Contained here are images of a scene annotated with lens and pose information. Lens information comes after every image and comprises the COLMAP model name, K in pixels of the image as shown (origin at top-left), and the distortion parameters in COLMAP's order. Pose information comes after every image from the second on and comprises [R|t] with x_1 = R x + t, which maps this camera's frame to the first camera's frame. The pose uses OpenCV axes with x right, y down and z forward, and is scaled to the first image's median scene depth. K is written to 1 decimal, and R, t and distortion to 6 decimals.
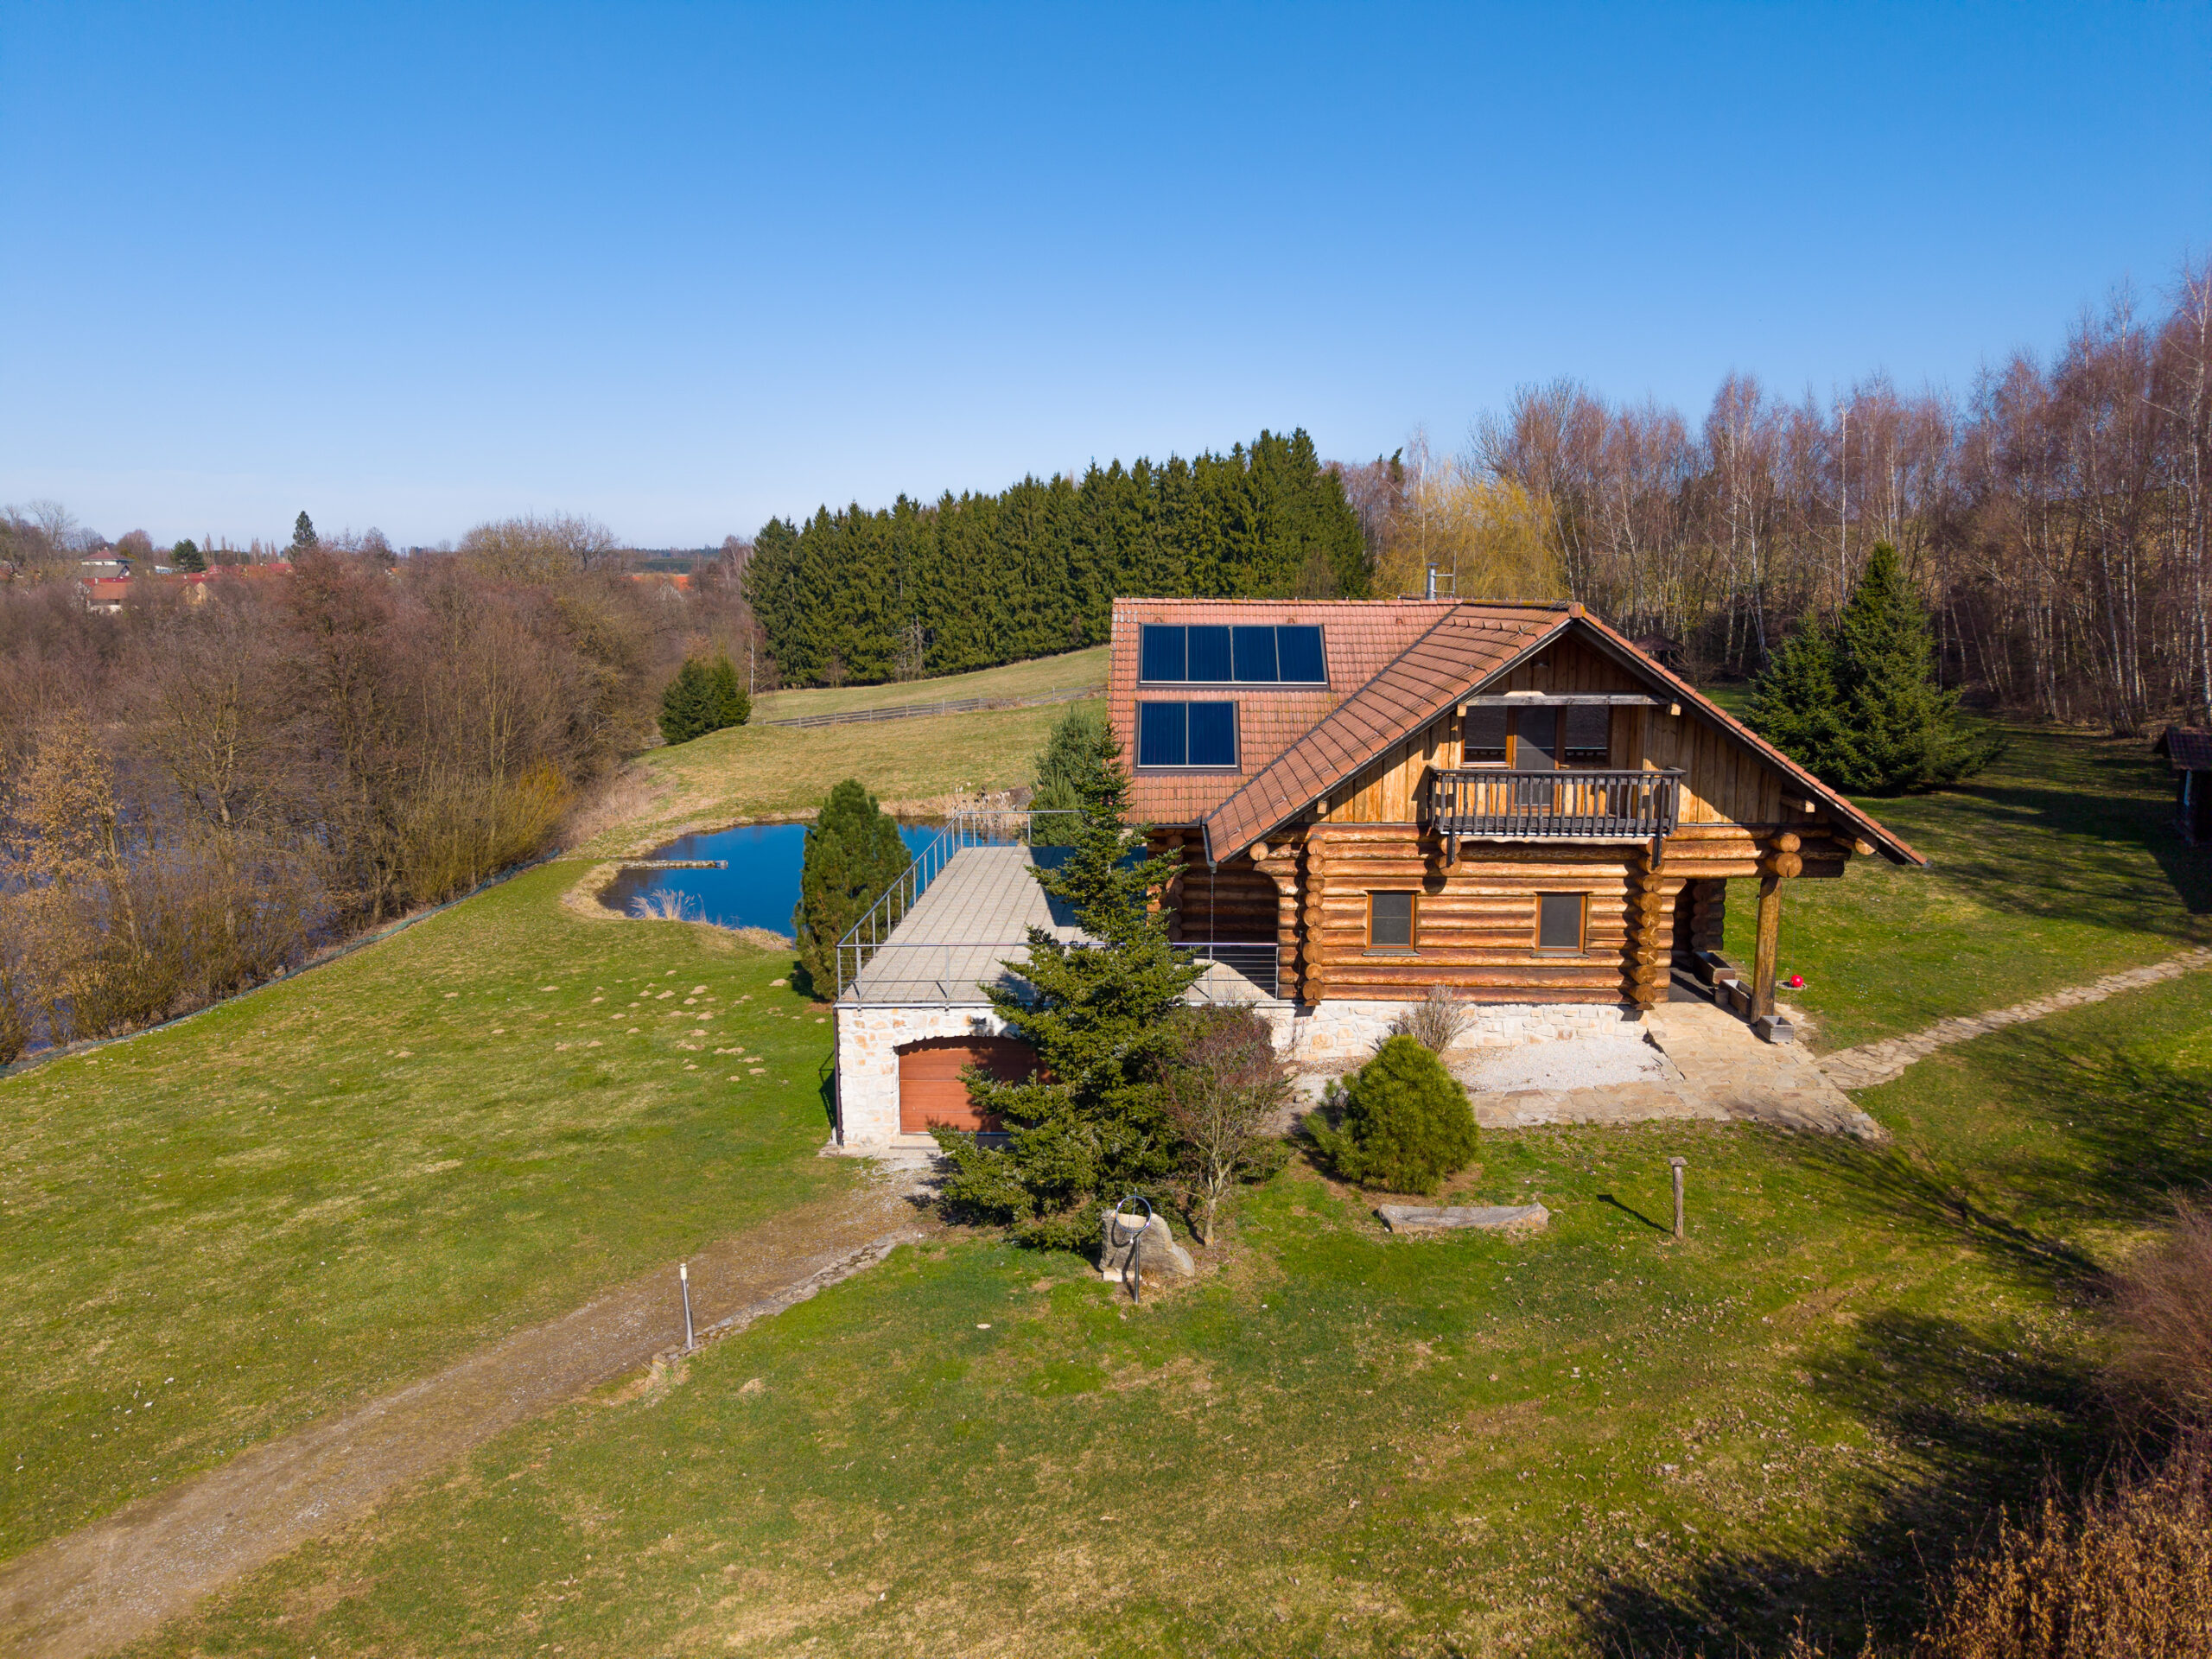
lens RADIAL K [[1462.4, 0, 1106.0], [0, 1462.4, 829.5], [0, 0, 1]] dist [0.113239, -0.127671]
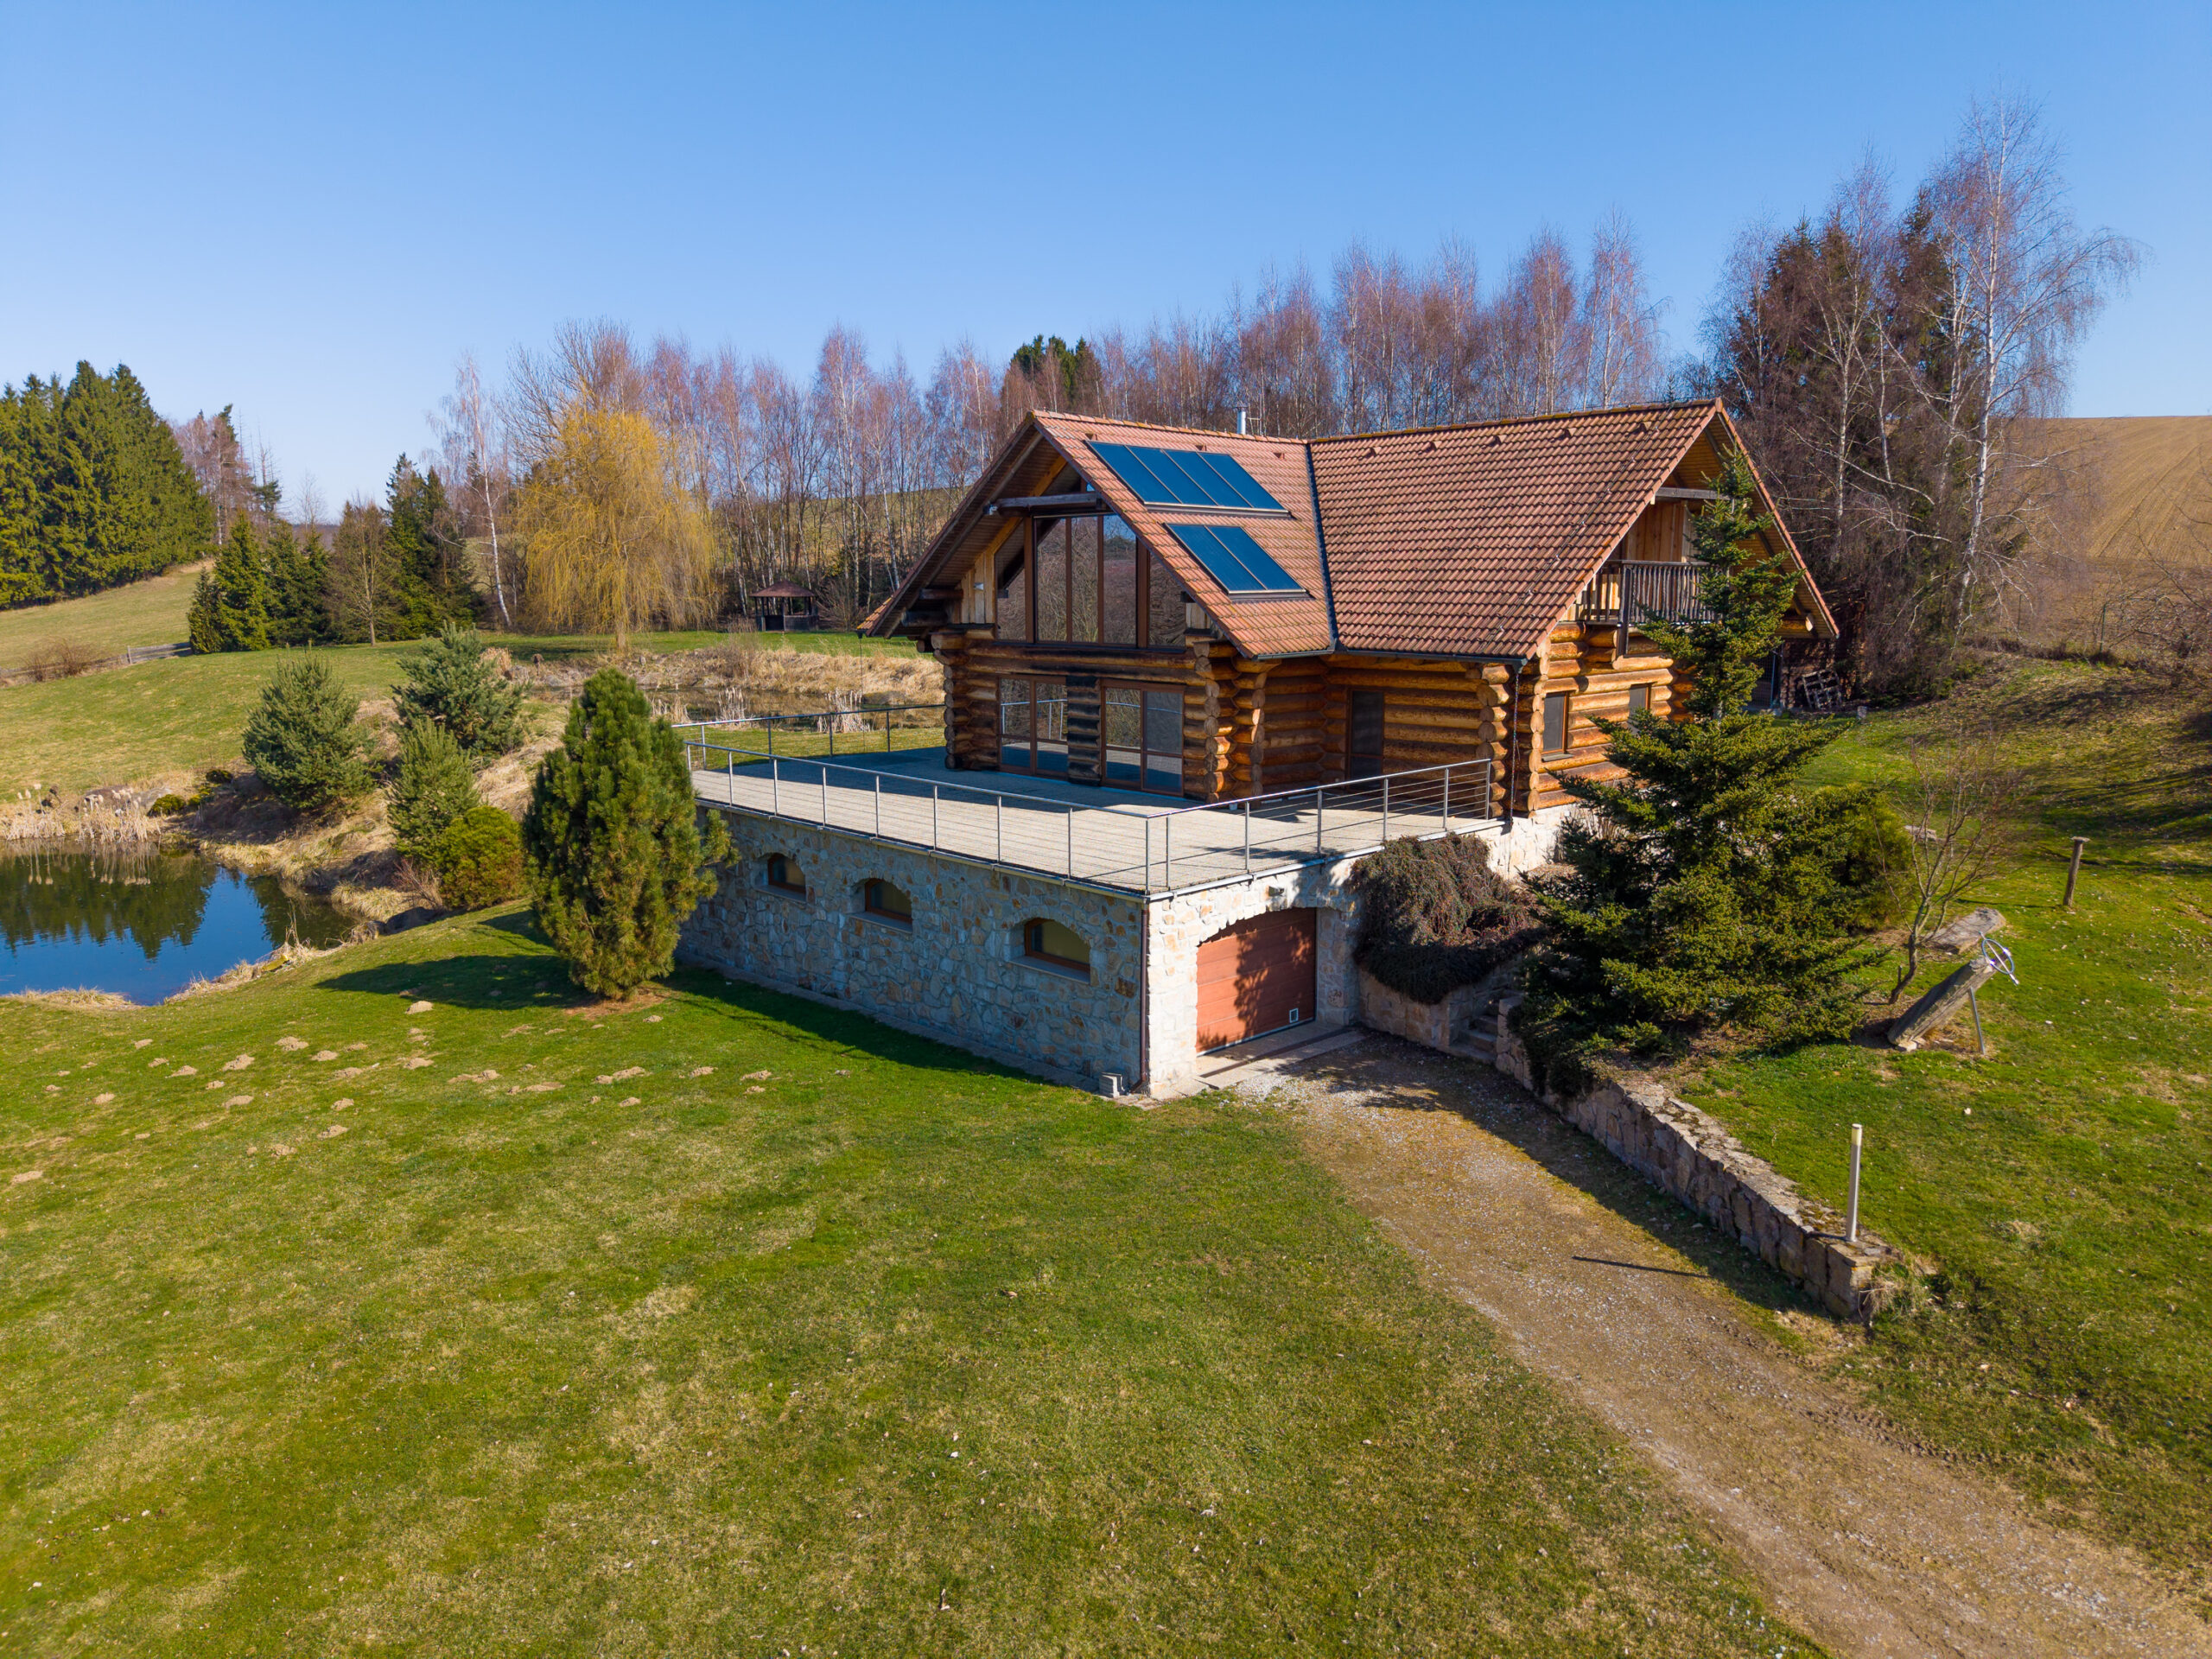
lens RADIAL K [[1448.7, 0, 1106.0], [0, 1448.7, 829.5], [0, 0, 1]] dist [0.056893, -0.064278]
pose [[0.698462, -0.115065, 0.706337, -0.092295], [0.116759, 0.992087, 0.046158, 0.006676], [-0.706059, 0.050231, 0.706370, 0.067269]]
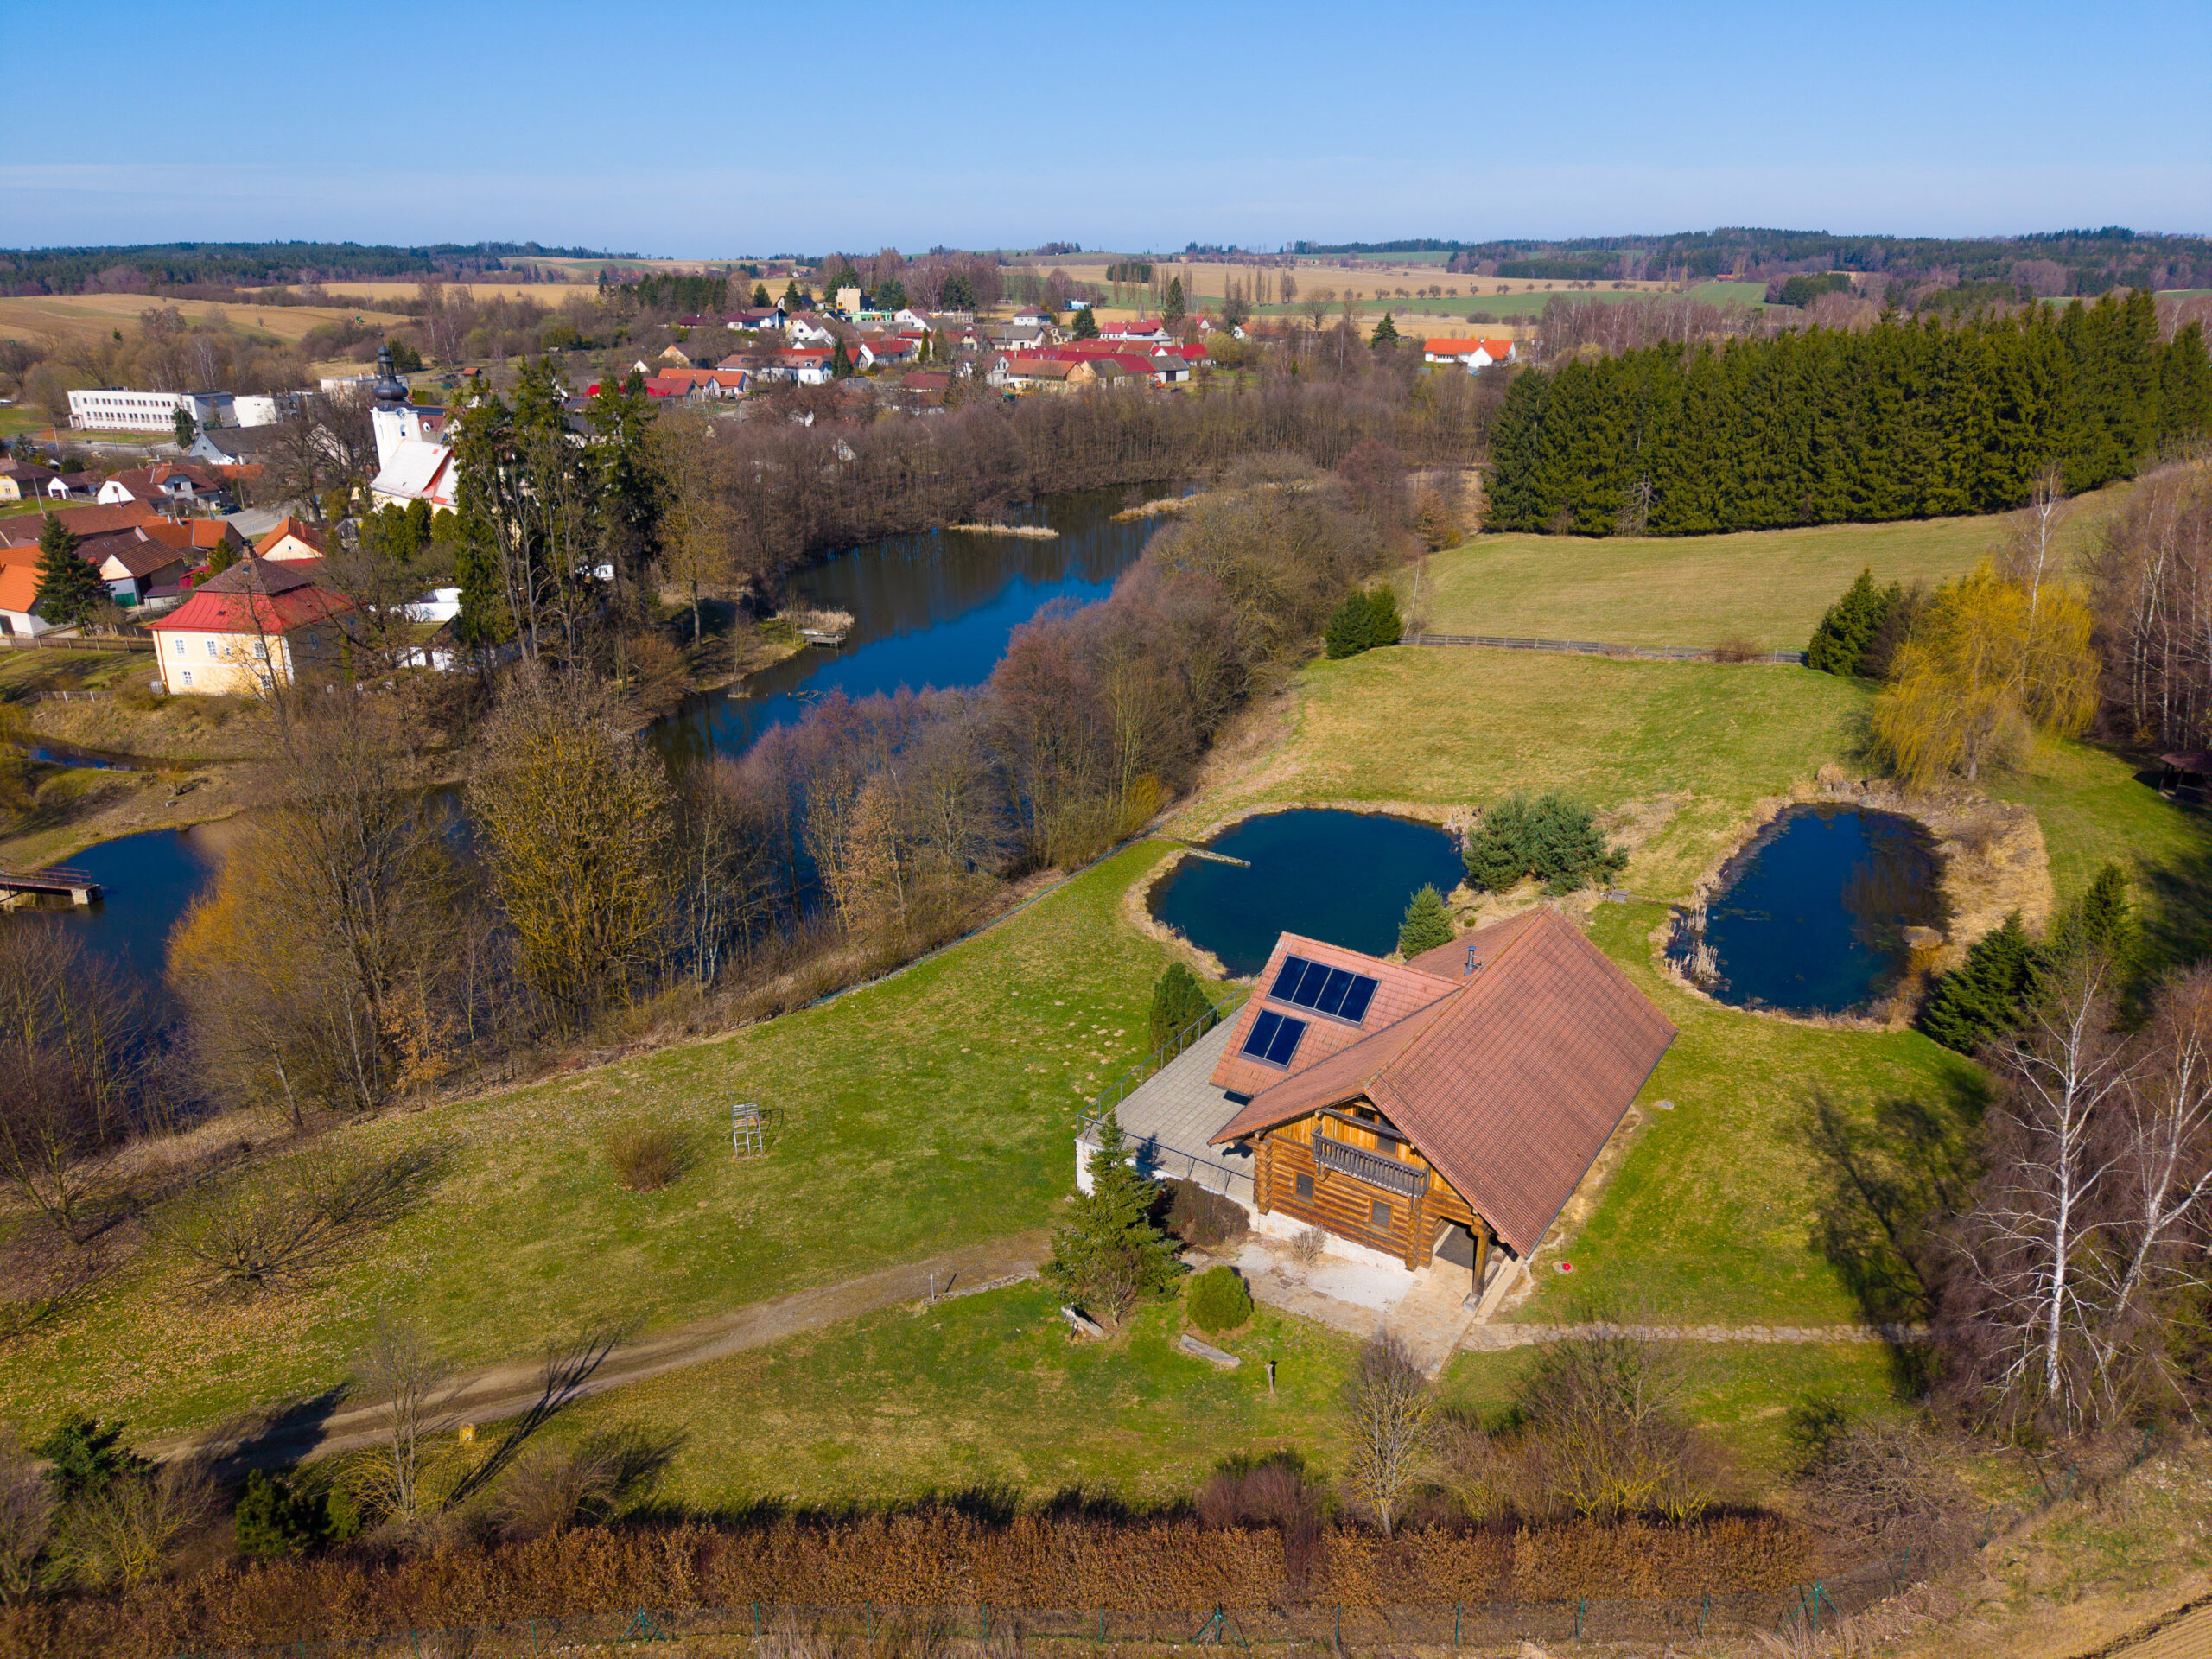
lens RADIAL K [[1473.3, 0, 1114.1], [0, 1473.3, 826.0], [0, 0, 1]] dist [0.017107, -0.014651]
pose [[0.850415, 0.191834, -0.489891, 0.111383], [-0.090961, 0.970742, 0.222228, -0.107885], [0.518189, -0.144425, 0.842984, -0.097117]]
